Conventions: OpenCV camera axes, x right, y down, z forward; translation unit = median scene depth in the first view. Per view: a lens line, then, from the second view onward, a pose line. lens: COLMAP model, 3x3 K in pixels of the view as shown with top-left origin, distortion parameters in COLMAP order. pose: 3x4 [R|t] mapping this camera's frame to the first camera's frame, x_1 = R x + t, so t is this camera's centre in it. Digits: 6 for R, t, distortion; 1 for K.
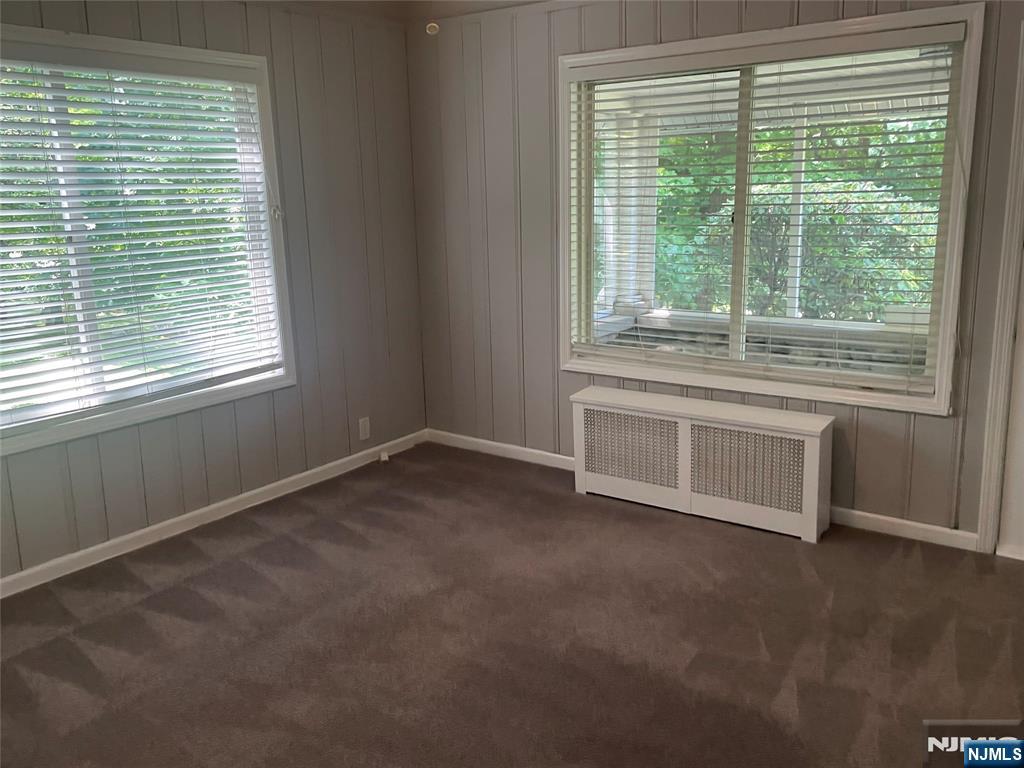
lens RADIAL K [[867.0, 0, 514.5], [0, 867.0, 381.3], [0, 0, 1]] dist [0.075951, -0.014187]
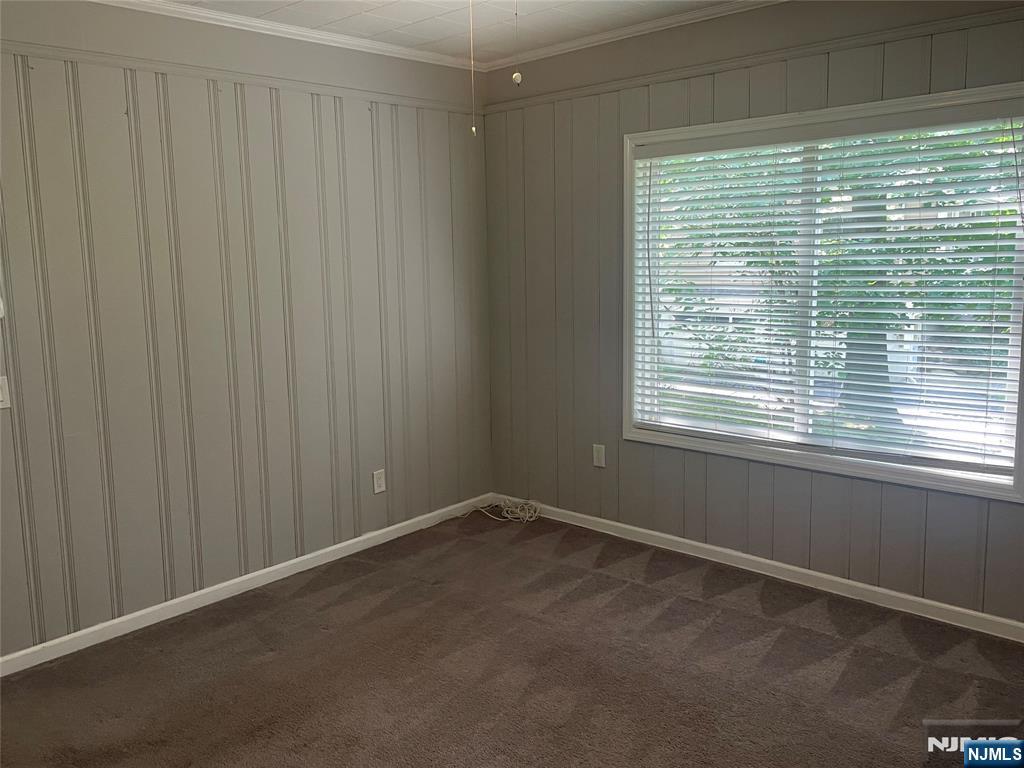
lens RADIAL K [[867.0, 0, 514.4], [0, 867.0, 382.0], [0, 0, 1]] dist [0.075951, -0.014187]
pose [[-0.130826, 0.182208, -0.974518, 0.613895], [-0.184341, 0.961353, 0.204494, -0.200409], [0.974116, 0.206397, -0.092181, 0.729871]]
